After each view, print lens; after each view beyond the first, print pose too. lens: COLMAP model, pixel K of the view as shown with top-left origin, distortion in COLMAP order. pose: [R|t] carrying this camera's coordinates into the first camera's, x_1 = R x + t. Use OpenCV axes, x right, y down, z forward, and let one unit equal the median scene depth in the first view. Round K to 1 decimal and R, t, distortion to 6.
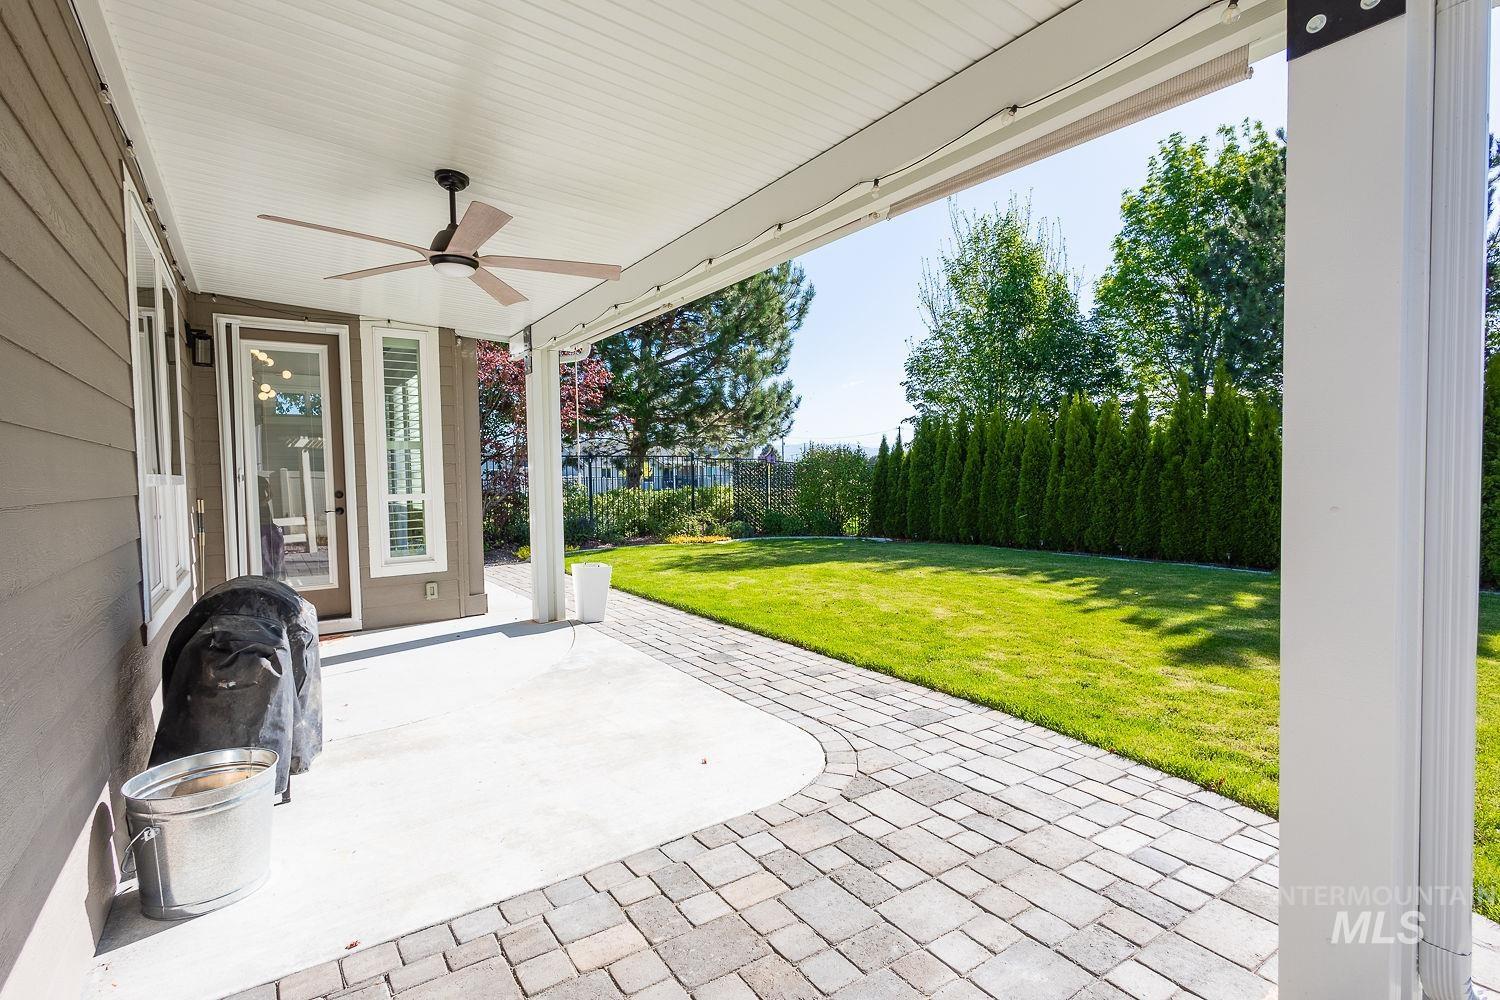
lens RADIAL K [[692.8, 0, 750.0], [0, 692.8, 500.0], [0, 0, 1]] dist [0.003060, 0.000562]
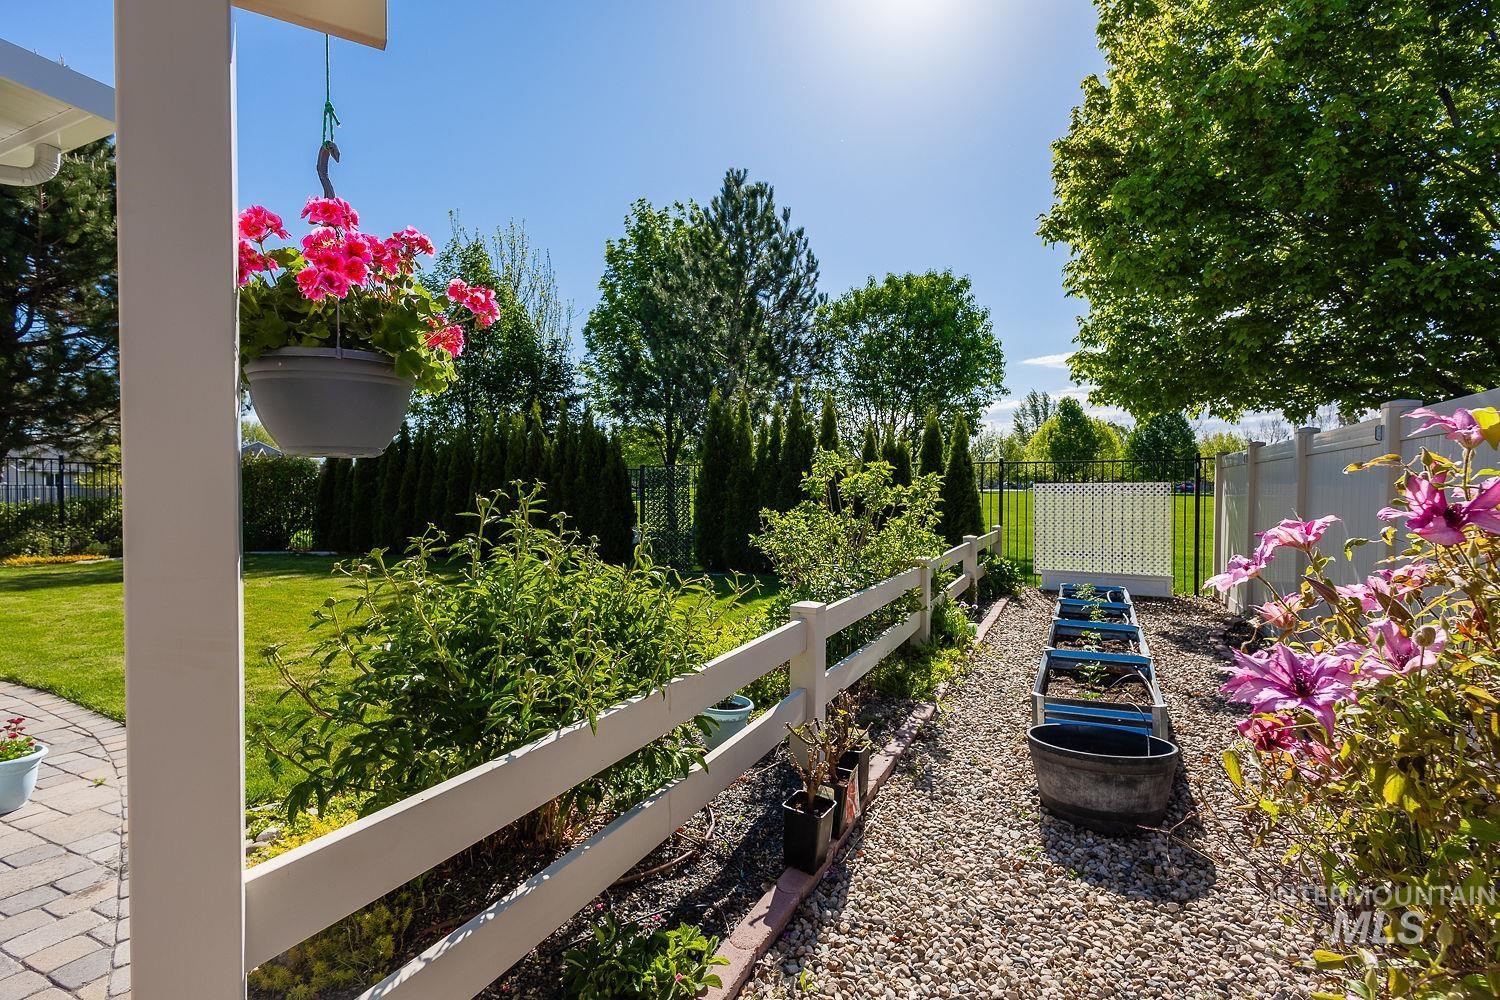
lens RADIAL K [[707.6, 0, 750.0], [0, 707.6, 500.0], [0, 0, 1]] dist [0.002308, 0.000288]
pose [[0.866314, 0.004735, 0.499477, 0.206494], [0.003929, 0.999860, -0.016292, 0.002701], [-0.499484, 0.016077, 0.866174, -0.146188]]
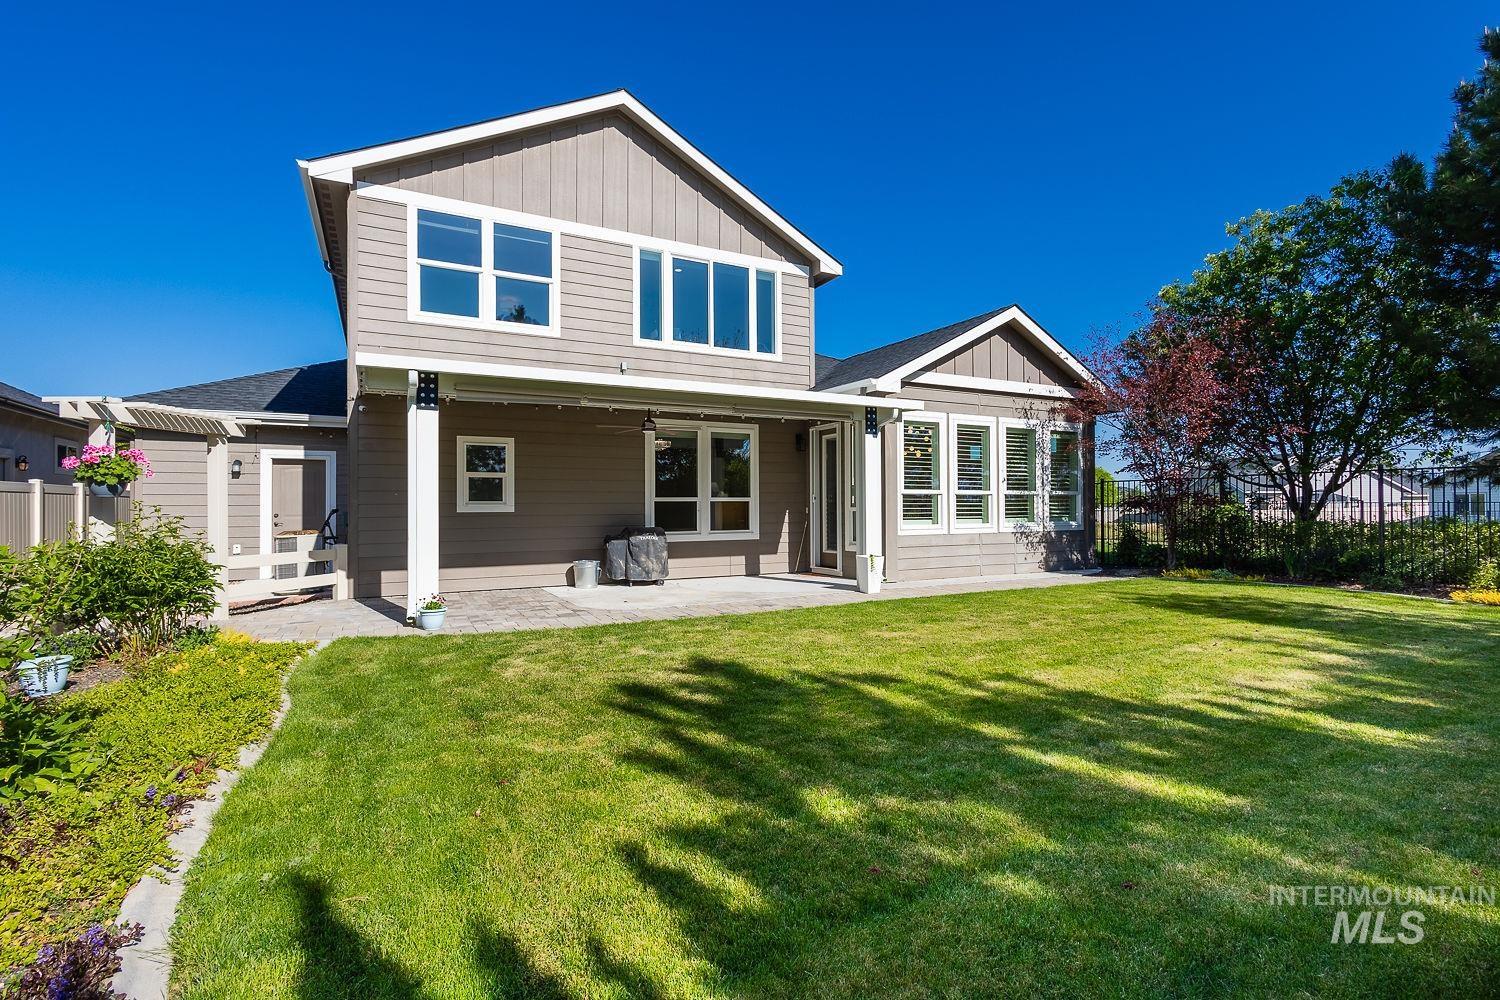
lens RADIAL K [[692.8, 0, 750.0], [0, 692.8, 500.0], [0, 0, 1]] dist [0.003060, 0.000562]
pose [[-0.086862, 0.008221, -0.996186, 0.518670], [-0.032274, 0.999418, 0.011062, -0.015343], [0.995697, 0.033112, -0.086546, 0.337588]]
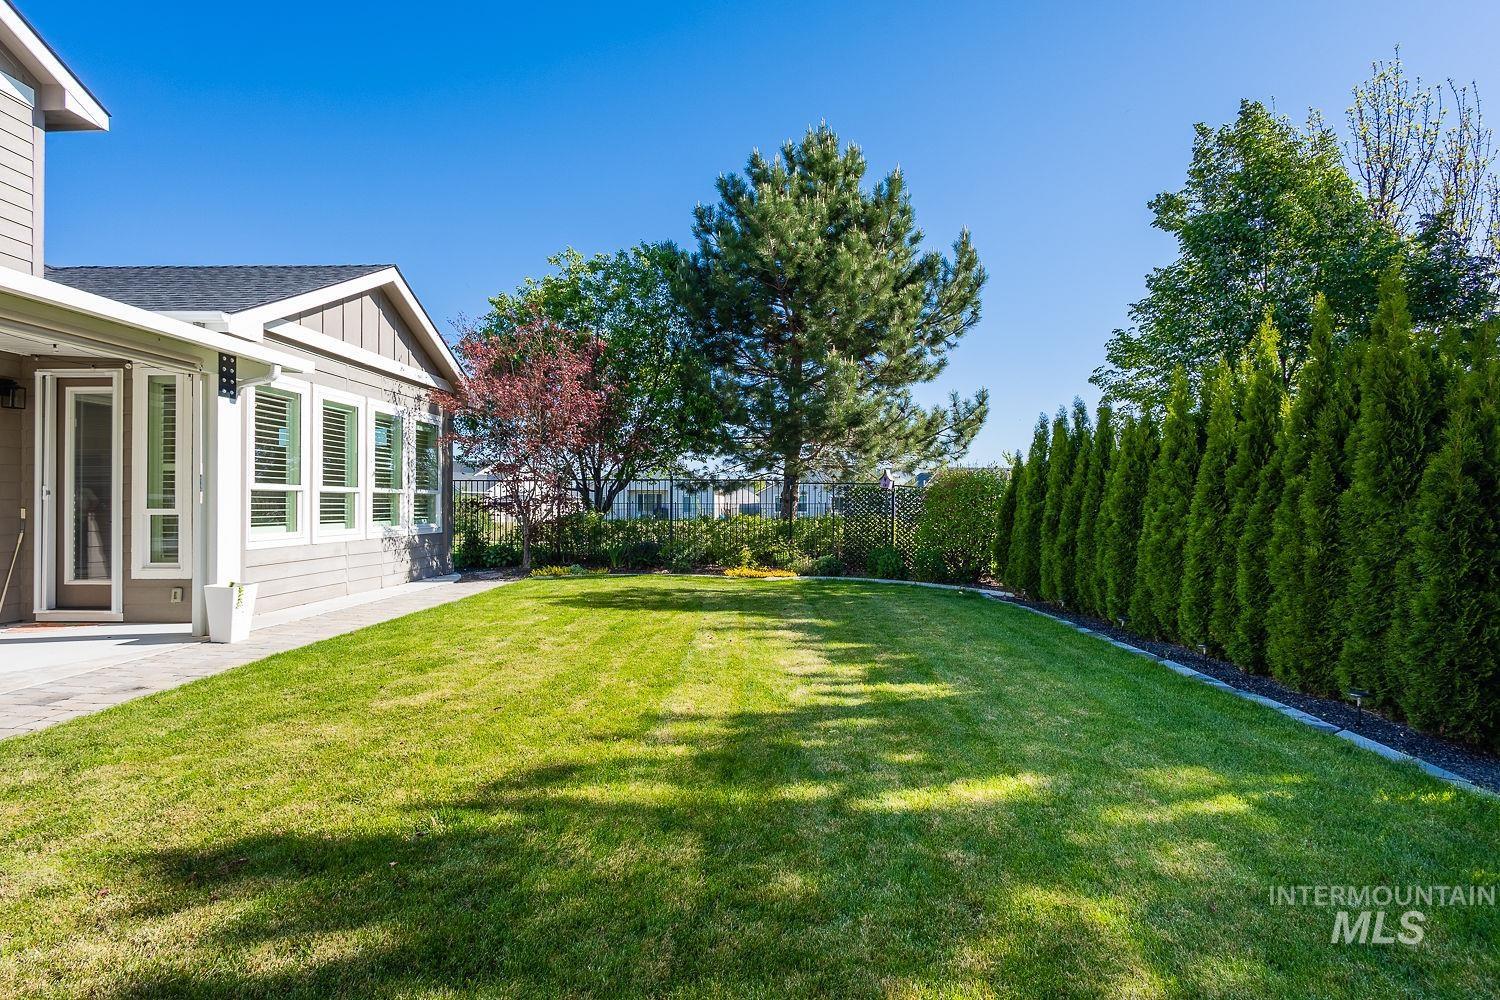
lens RADIAL K [[692.8, 0, 750.0], [0, 692.8, 500.0], [0, 0, 1]] dist [0.003060, 0.000562]
pose [[0.818879, 0.015922, -0.573745, 0.374981], [-0.038192, 0.998911, -0.026789, -0.011742], [0.572694, 0.043850, 0.818596, 0.235364]]
